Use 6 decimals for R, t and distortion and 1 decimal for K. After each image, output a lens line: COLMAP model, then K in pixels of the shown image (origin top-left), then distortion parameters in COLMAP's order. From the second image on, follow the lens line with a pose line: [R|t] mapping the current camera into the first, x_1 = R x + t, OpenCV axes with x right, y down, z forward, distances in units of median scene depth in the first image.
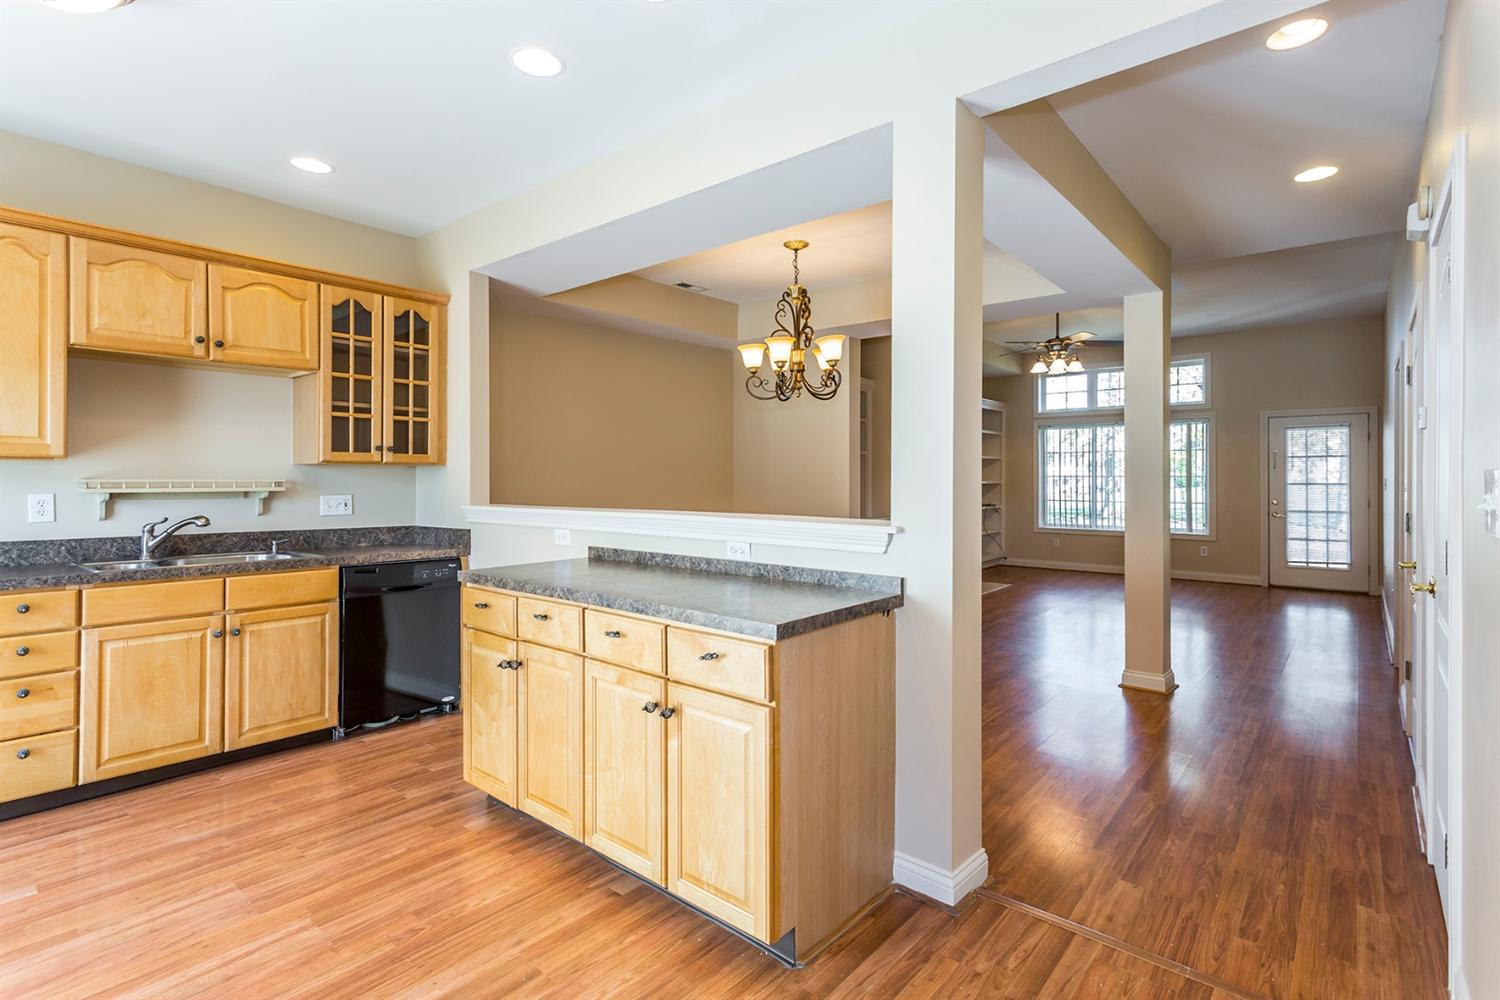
lens RADIAL K [[722.3, 0, 746.0], [0, 722.3, 492.0], [0, 0, 1]] dist [0.008072, 0.000038]
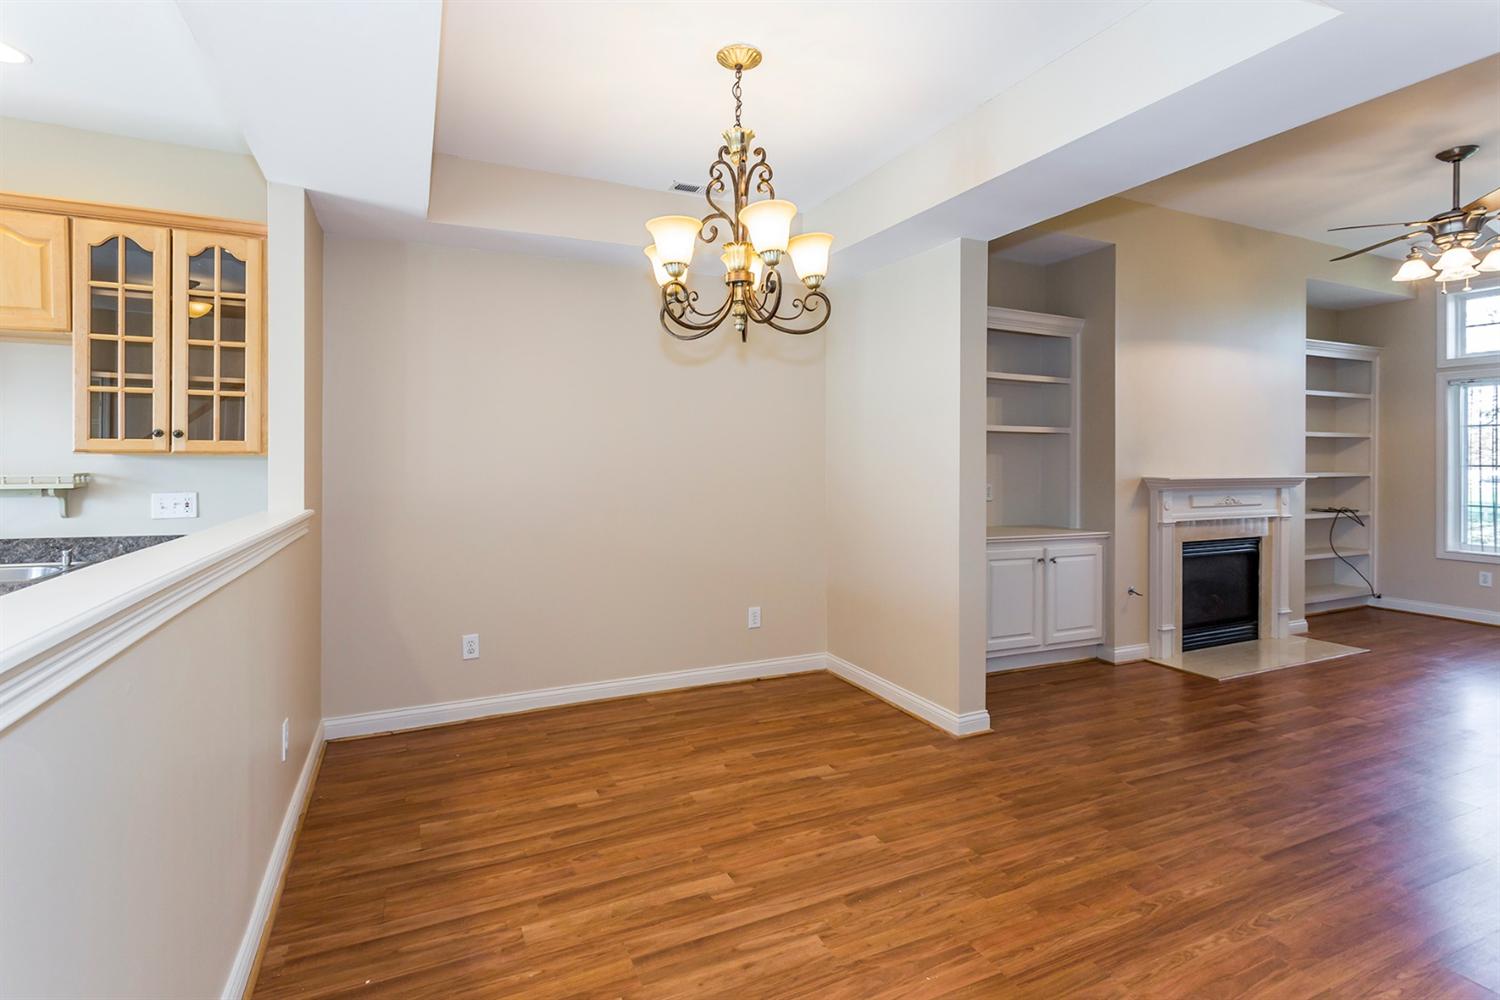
lens RADIAL K [[722.6, 0, 749.5], [0, 722.6, 475.8], [0, 0, 1]] dist [0.011982, -0.000778]
pose [[0.908261, 0.009403, -0.418298, 0.351743], [-0.009617, 0.999952, 0.001597, -0.022552], [0.418293, 0.002572, 0.908309, 0.555392]]
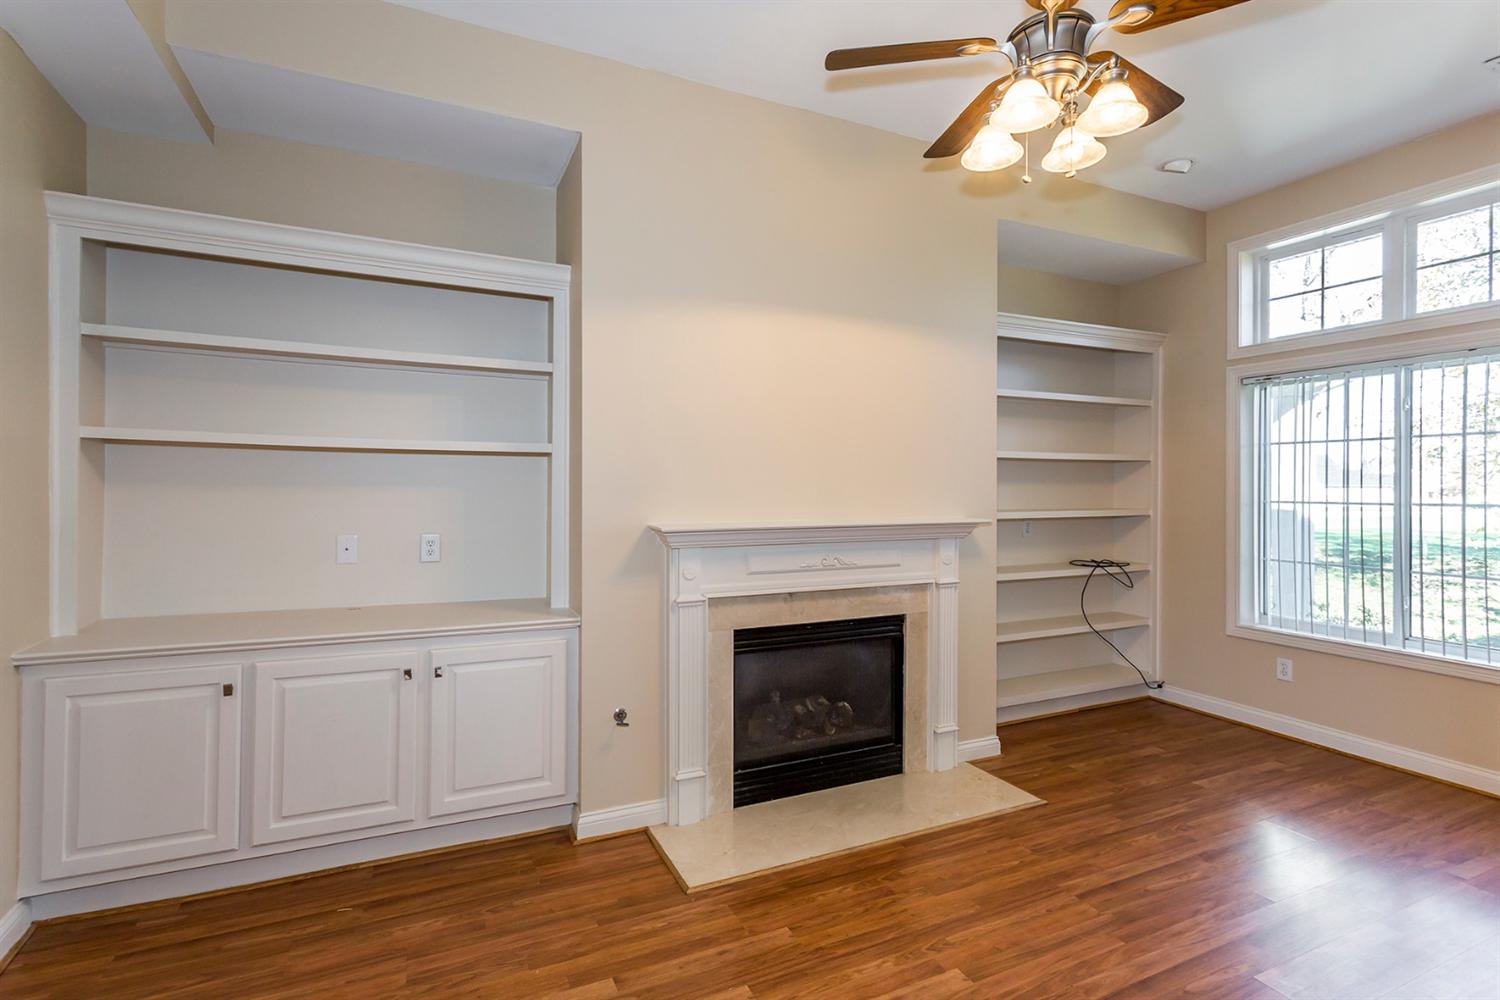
lens RADIAL K [[722.3, 0, 746.0], [0, 722.3, 492.0], [0, 0, 1]] dist [0.008072, 0.000038]
pose [[0.902962, 0.004775, -0.429695, 0.869898], [-0.008490, 0.999941, -0.006731, -0.056667], [0.429637, 0.009726, 0.902949, 1.341286]]
